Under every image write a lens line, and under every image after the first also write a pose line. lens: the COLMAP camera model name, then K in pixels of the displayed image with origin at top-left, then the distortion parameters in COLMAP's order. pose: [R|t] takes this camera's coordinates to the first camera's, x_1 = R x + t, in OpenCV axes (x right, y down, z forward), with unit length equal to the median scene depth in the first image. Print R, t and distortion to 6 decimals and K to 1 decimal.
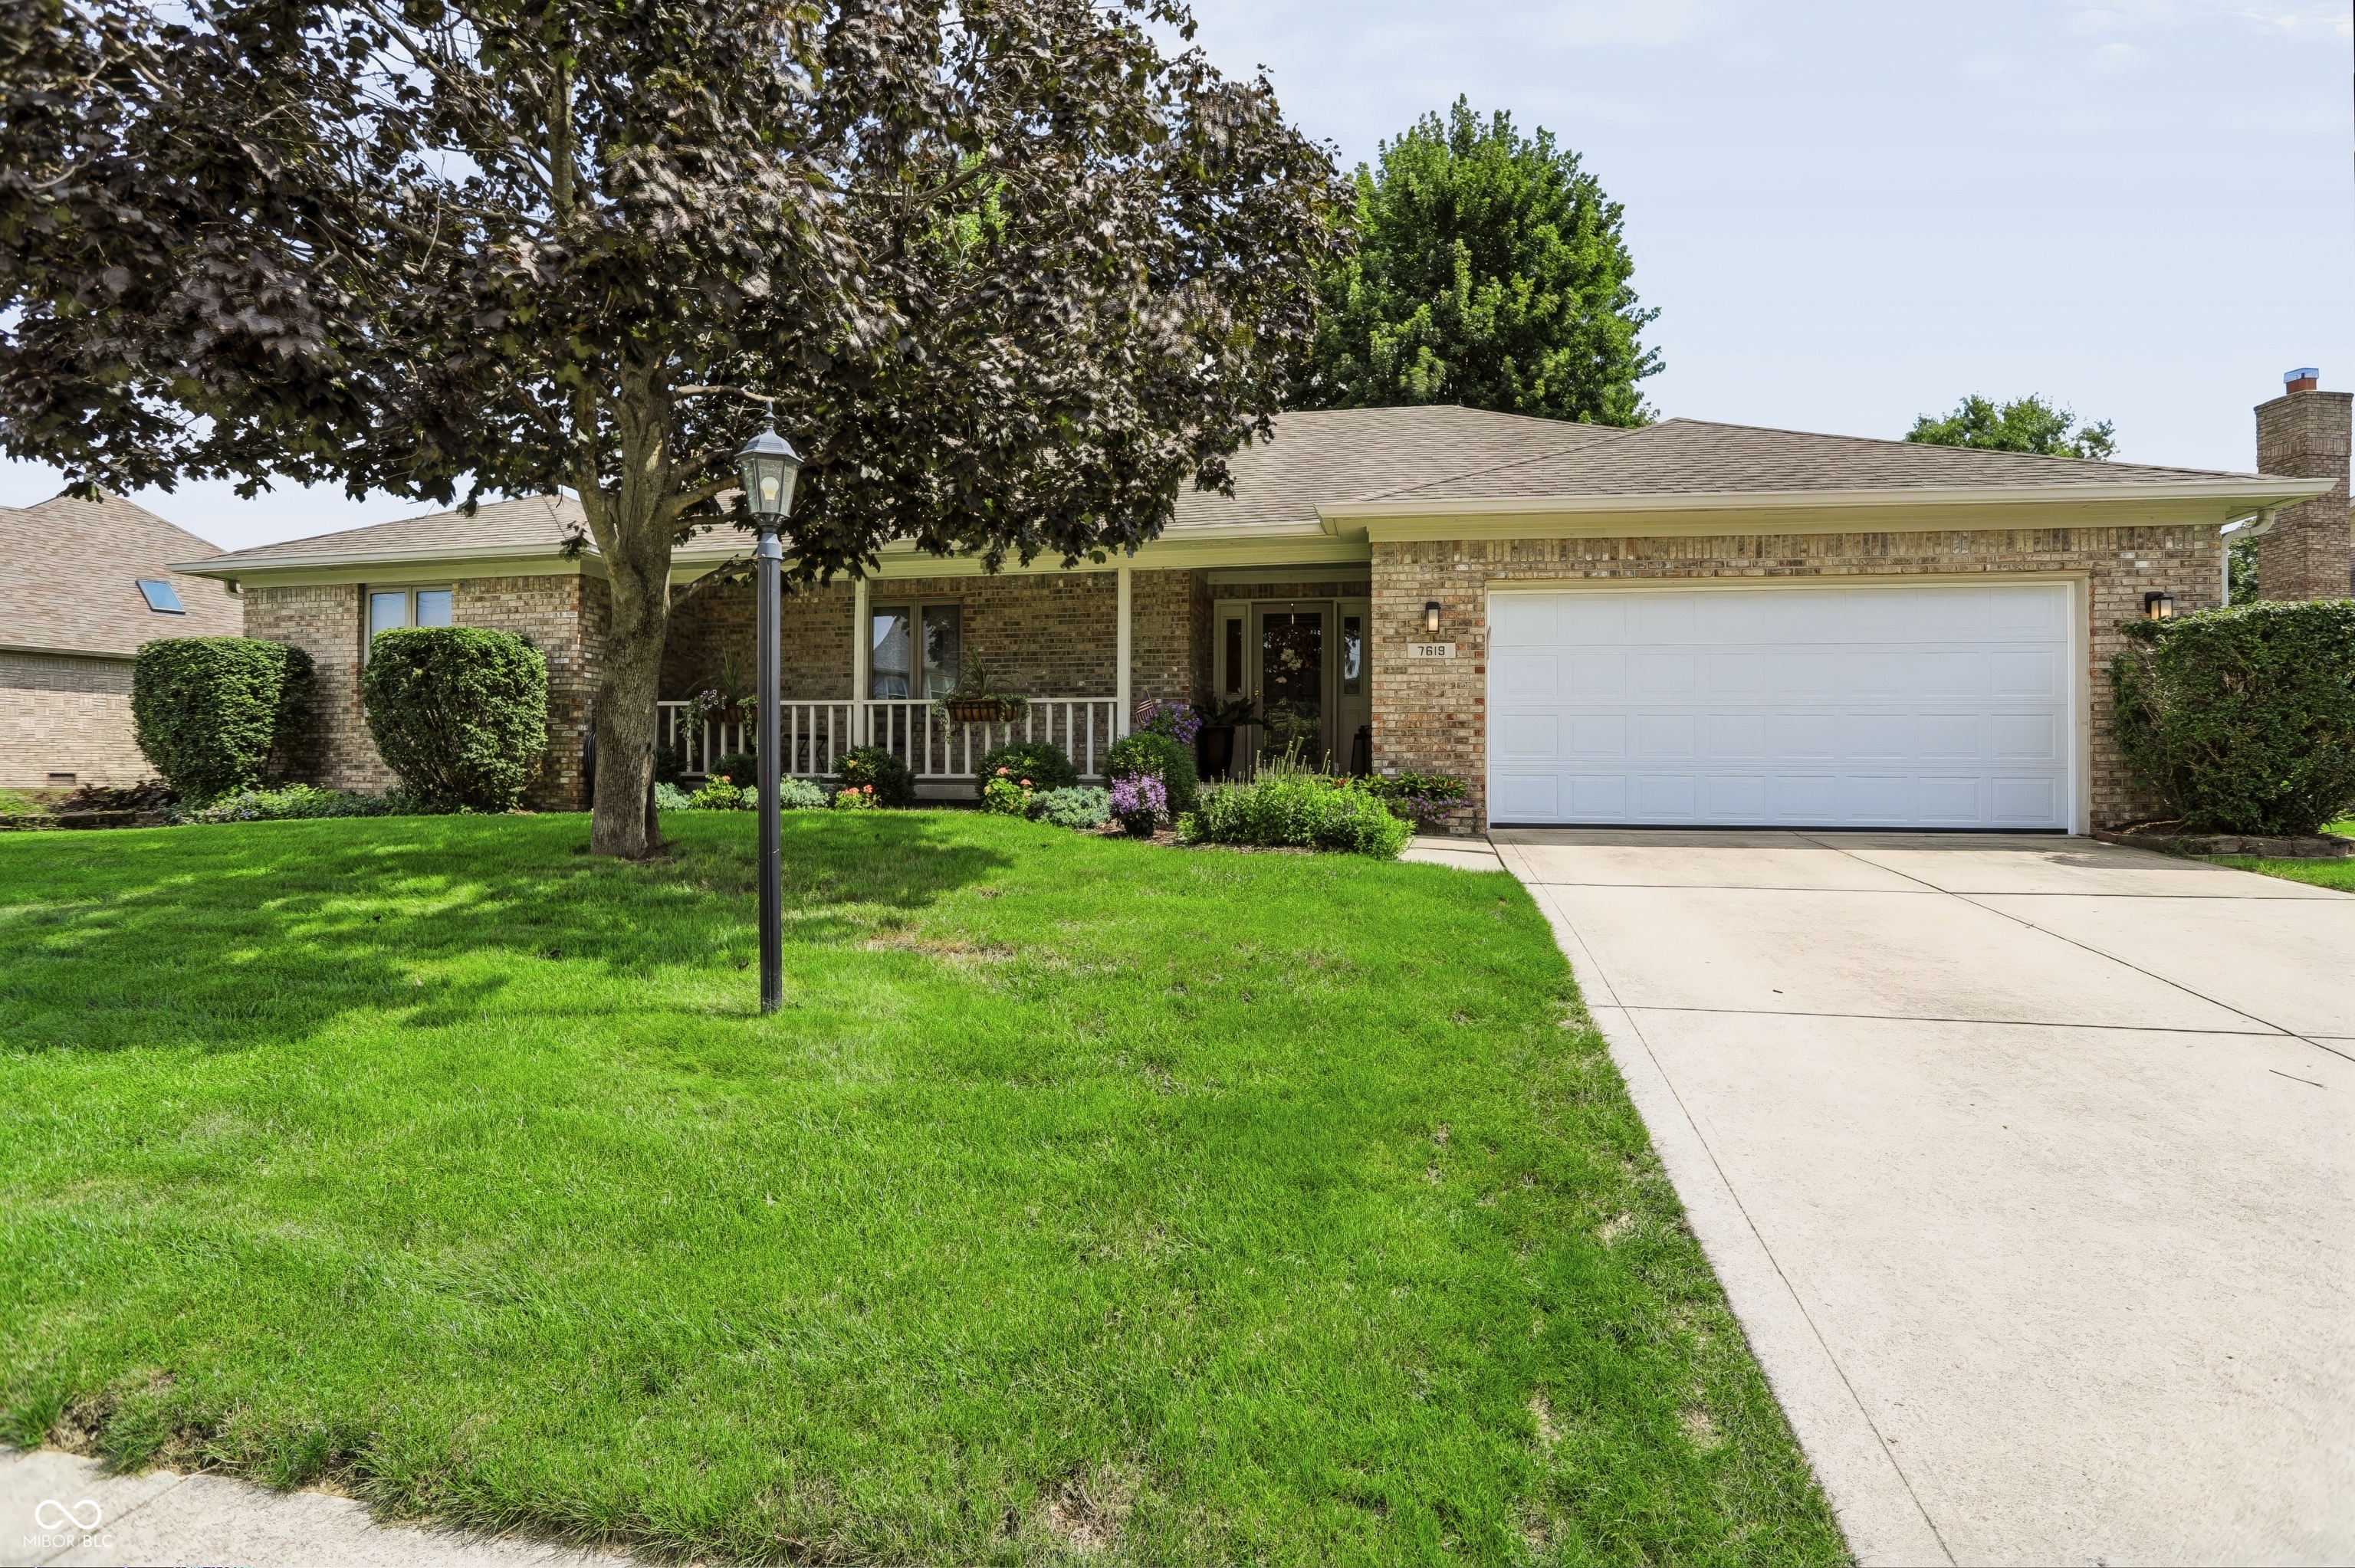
lens RADIAL K [[1172.8, 0, 1177.5], [0, 1172.8, 784.0], [0, 0, 1]] dist [-0.089786, 0.054205]
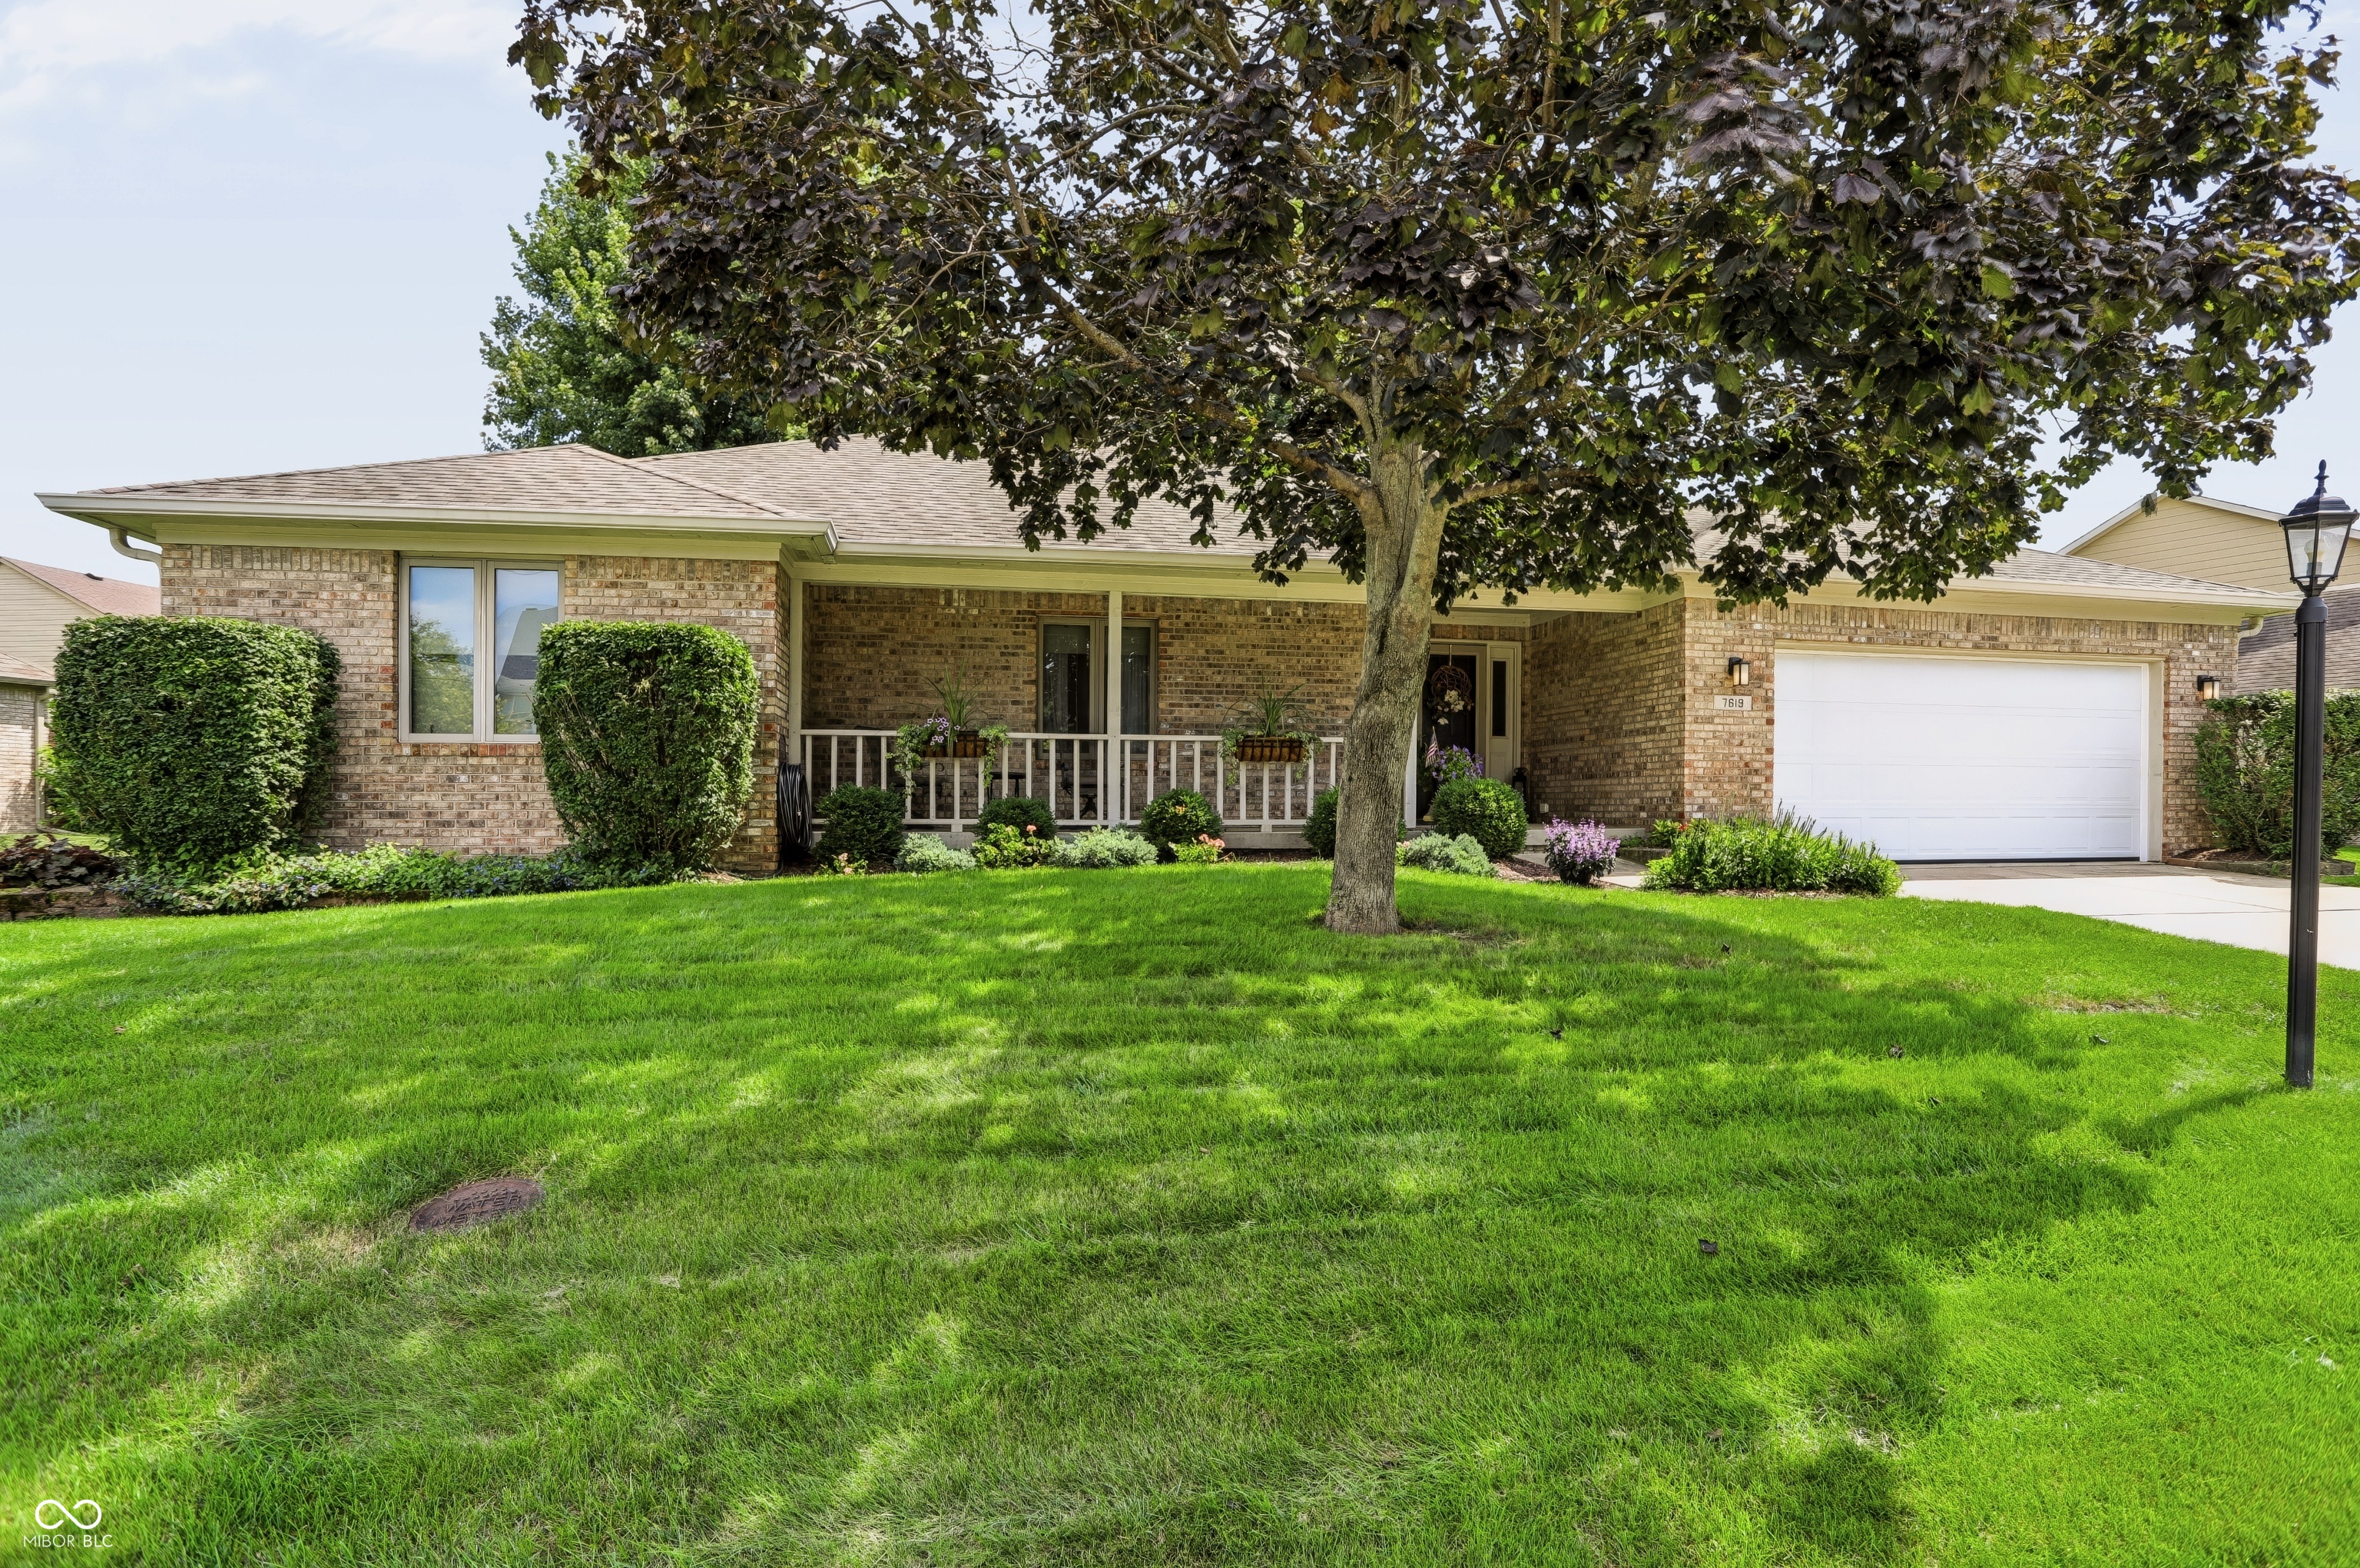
lens RADIAL K [[1188.9, 0, 1168.8], [0, 1188.9, 824.5], [0, 0, 1]] dist [-0.085472, 0.052127]
pose [[0.925040, -0.009661, 0.379747, -0.665938], [0.006061, 0.999925, 0.010675, -0.016643], [-0.379822, -0.007573, 0.925029, 0.201152]]
